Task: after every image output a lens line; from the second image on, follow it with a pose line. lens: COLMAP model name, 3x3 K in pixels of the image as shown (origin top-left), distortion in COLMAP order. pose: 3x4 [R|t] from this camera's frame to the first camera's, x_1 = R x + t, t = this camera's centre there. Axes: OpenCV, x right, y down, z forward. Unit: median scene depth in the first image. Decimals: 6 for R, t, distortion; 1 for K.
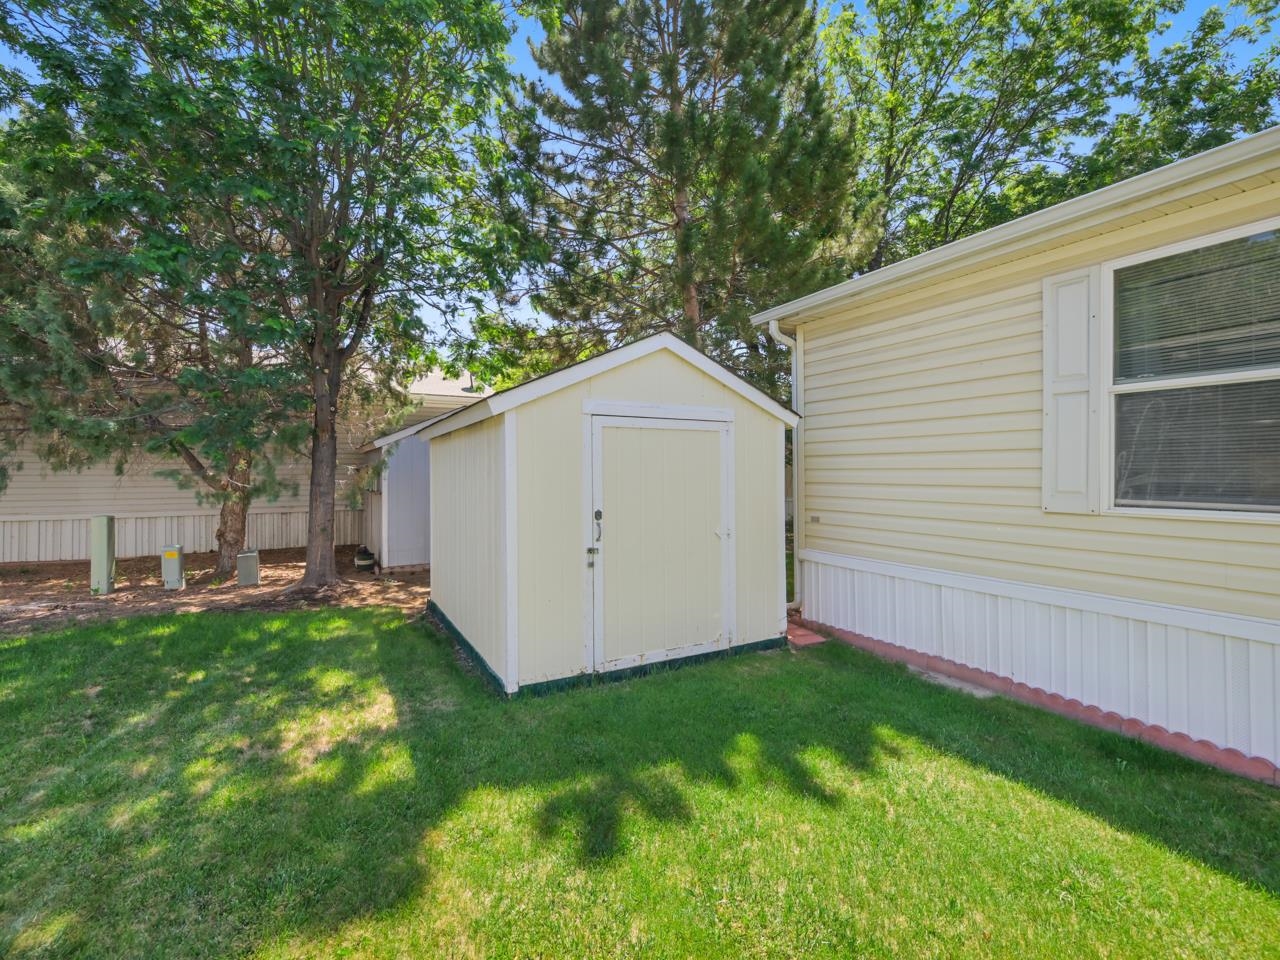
lens RADIAL K [[576.1, 0, 636.1], [0, 576.1, 469.6], [0, 0, 1]] dist [-0.002495, 0.000372]
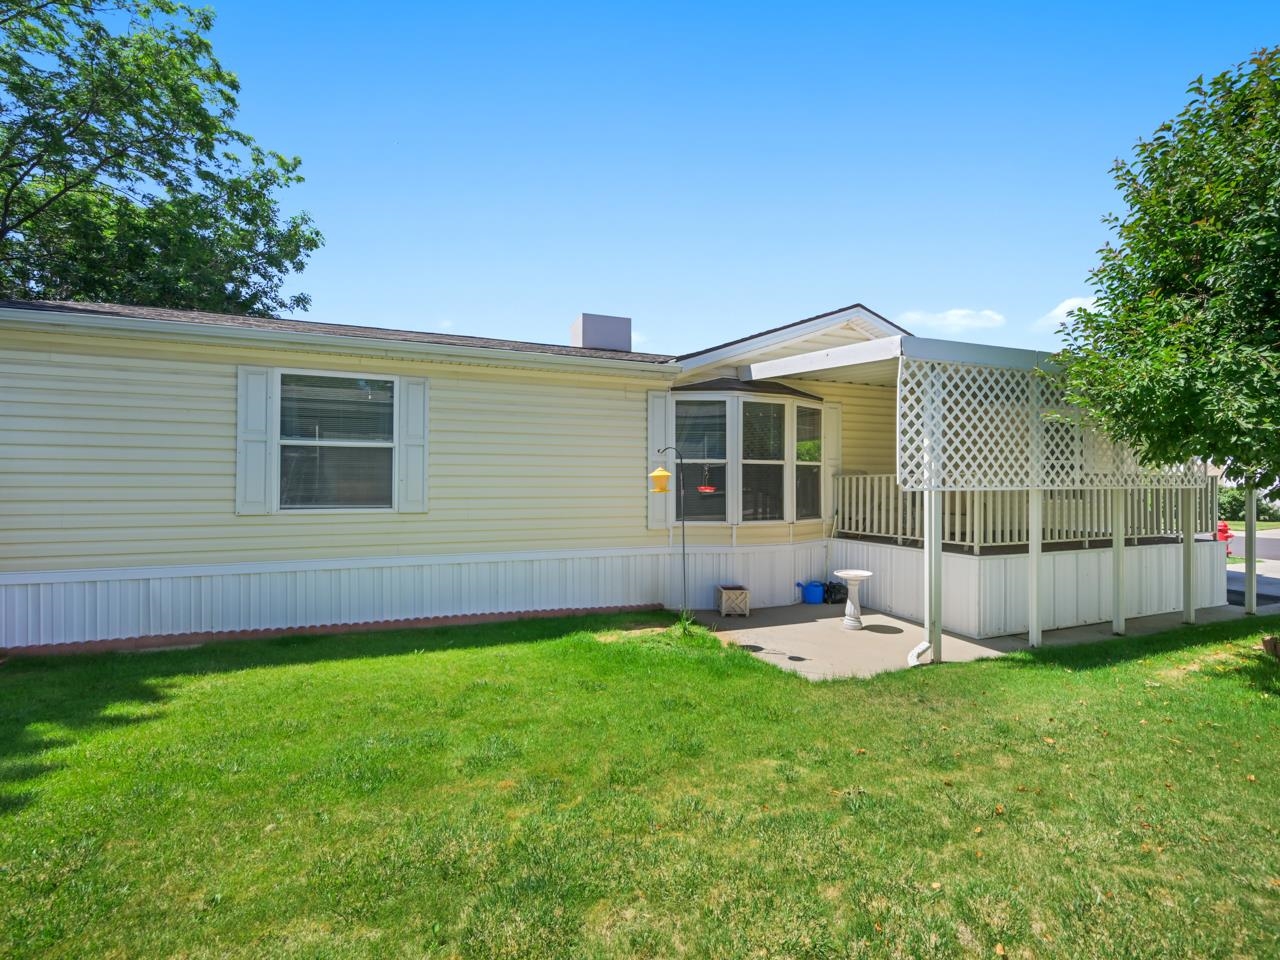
lens RADIAL K [[576.1, 0, 638.2], [0, 576.1, 483.6], [0, 0, 1]] dist [-0.002495, 0.000372]
pose [[0.146889, 0.006644, 0.989131, -0.730506], [-0.004913, 0.999970, -0.005987, -0.009093], [-0.989141, -0.003981, 0.146917, -0.326414]]
